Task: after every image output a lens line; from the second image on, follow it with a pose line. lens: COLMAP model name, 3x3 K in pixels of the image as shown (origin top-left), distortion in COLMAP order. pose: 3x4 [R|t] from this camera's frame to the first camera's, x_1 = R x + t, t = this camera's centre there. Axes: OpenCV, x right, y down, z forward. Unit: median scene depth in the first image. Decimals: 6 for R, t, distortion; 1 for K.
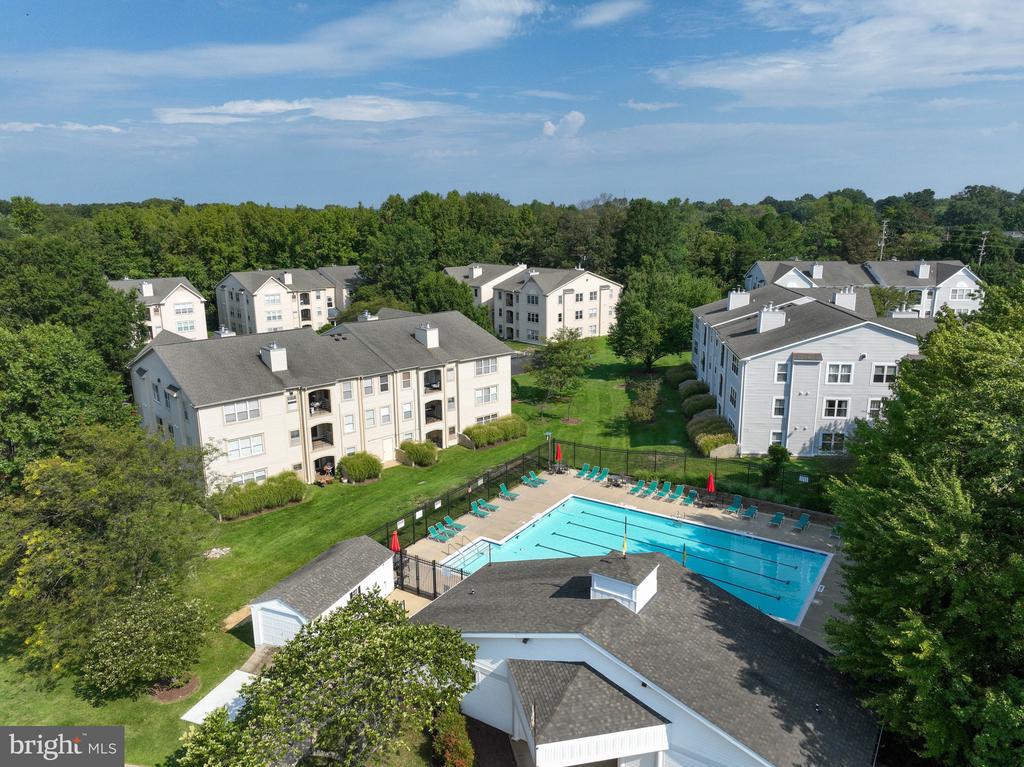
lens RADIAL K [[730.0, 0, 512.0], [0, 730.0, 383.5], [0, 0, 1]] dist [-0.003184, -0.001244]
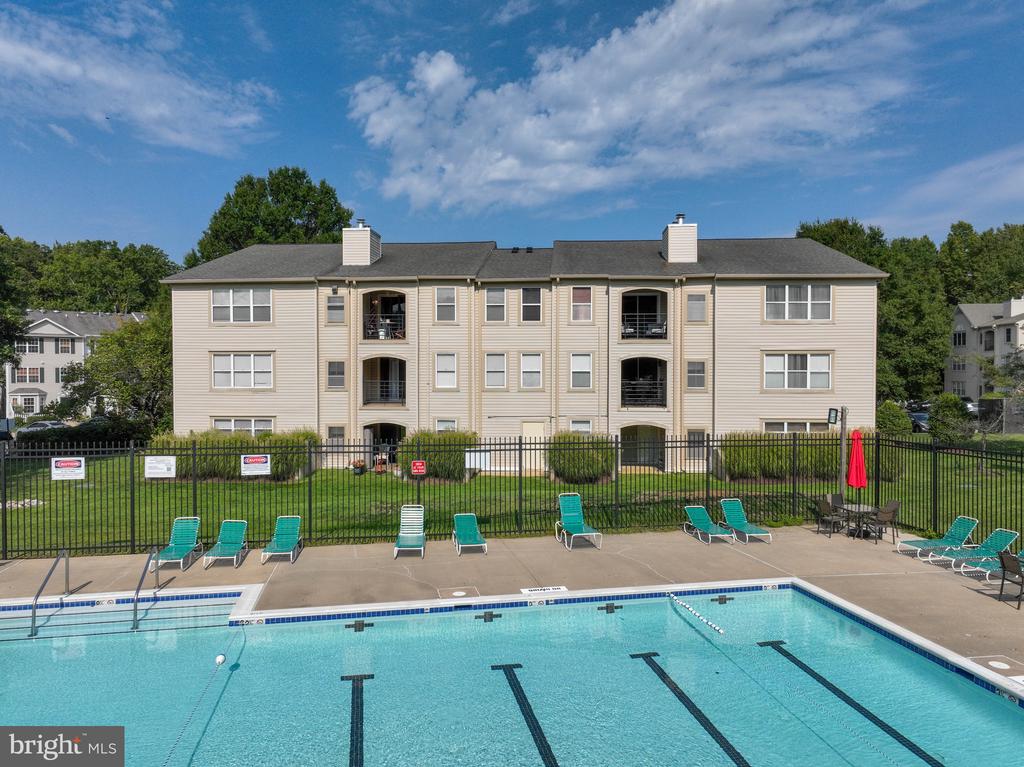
lens RADIAL K [[730.0, 0, 512.0], [0, 730.0, 383.5], [0, 0, 1]] dist [-0.003184, -0.001244]
pose [[0.706323, 0.026140, -0.707407, 0.161539], [-0.172667, 0.975496, -0.136357, 0.118224], [0.686509, 0.218458, 0.693529, 0.643430]]
